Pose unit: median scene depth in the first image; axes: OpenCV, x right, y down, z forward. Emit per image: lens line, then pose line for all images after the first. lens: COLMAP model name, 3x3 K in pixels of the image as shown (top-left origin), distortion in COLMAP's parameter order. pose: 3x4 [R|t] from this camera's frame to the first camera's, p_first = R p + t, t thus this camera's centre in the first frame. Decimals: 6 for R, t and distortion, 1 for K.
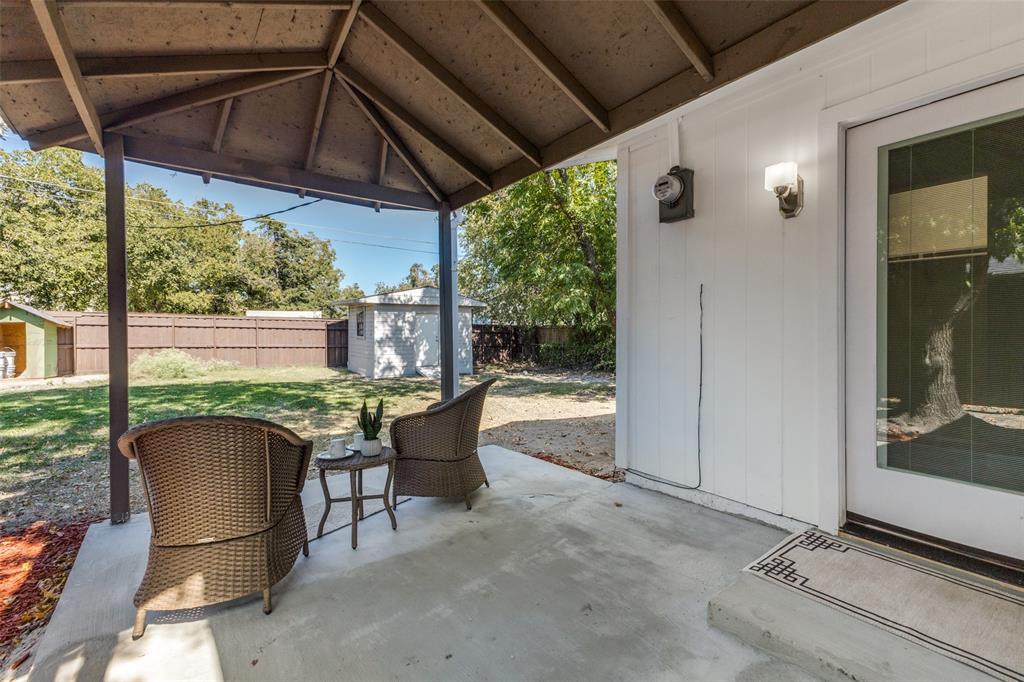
lens RADIAL K [[439.3, 0, 514.6], [0, 439.3, 336.6], [0, 0, 1]] dist [0.001976, 0.000369]
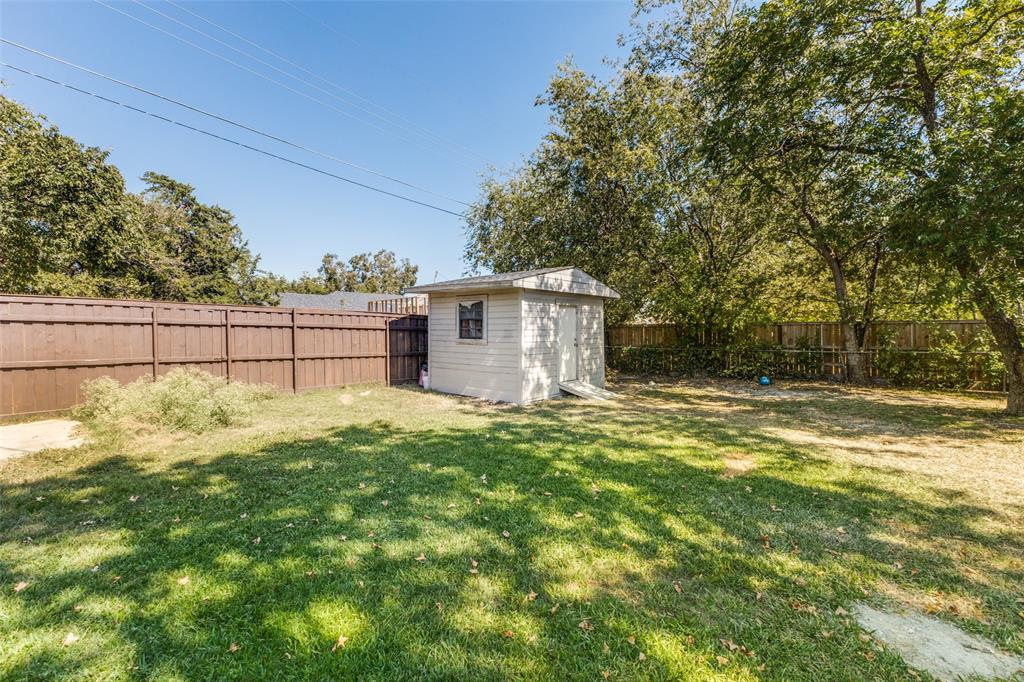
lens RADIAL K [[439.3, 0, 518.3], [0, 439.3, 339.2], [0, 0, 1]] dist [0.001976, 0.000369]
pose [[0.964756, -0.004561, 0.263107, -0.477650], [0.003662, 0.999986, 0.003909, -0.004850], [-0.263121, -0.002808, 0.964759, 0.361884]]
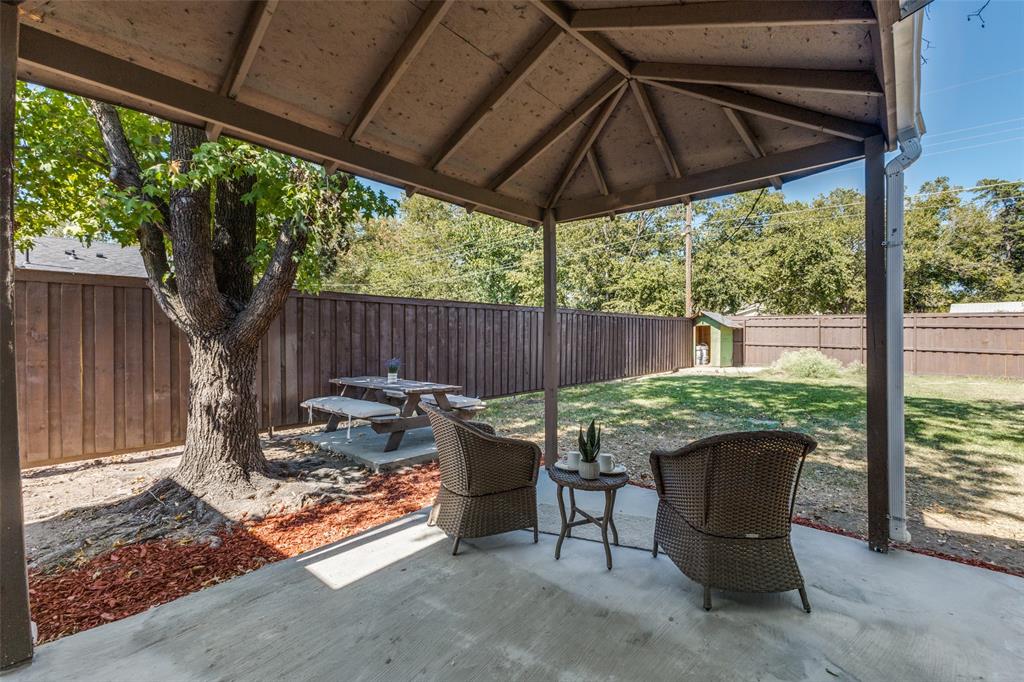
lens RADIAL K [[439.3, 0, 519.7], [0, 439.3, 336.2], [0, 0, 1]] dist [0.001976, 0.000369]
pose [[0.205891, 0.012709, -0.978492, 0.086490], [-0.006897, 0.999910, 0.011536, -0.007492], [0.978551, 0.004374, 0.205960, 0.096494]]
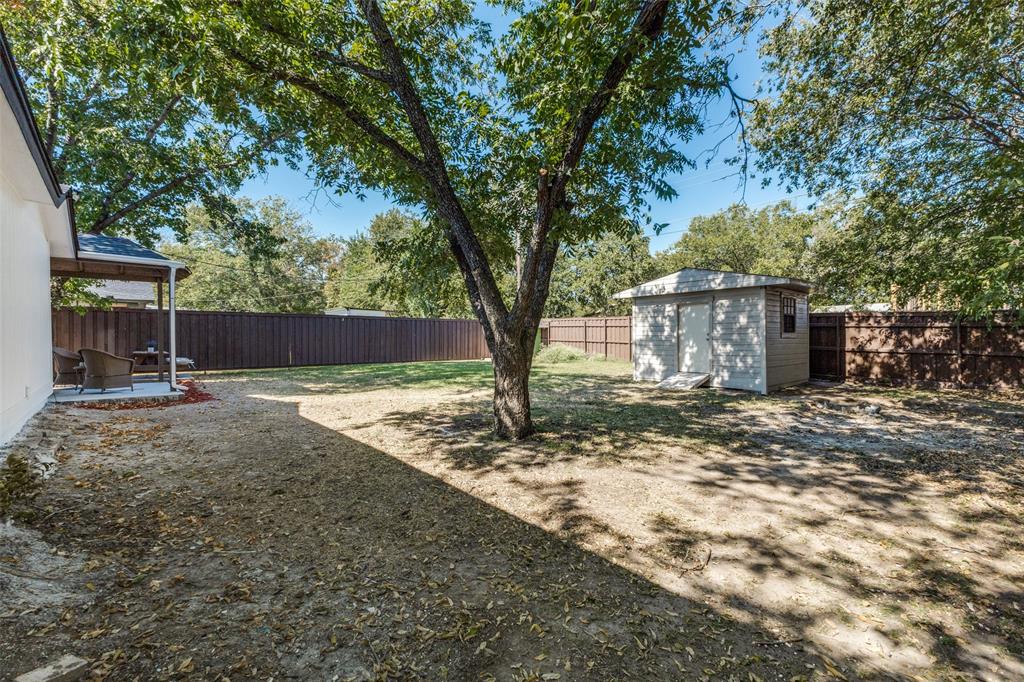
lens RADIAL K [[439.3, 0, 511.2], [0, 439.3, 336.3], [0, 0, 1]] dist [0.001976, 0.000369]
pose [[0.087670, 0.007610, -0.996121, 0.549470], [-0.008955, 0.999936, 0.006851, -0.000308], [0.996109, 0.008320, 0.087733, 0.644904]]
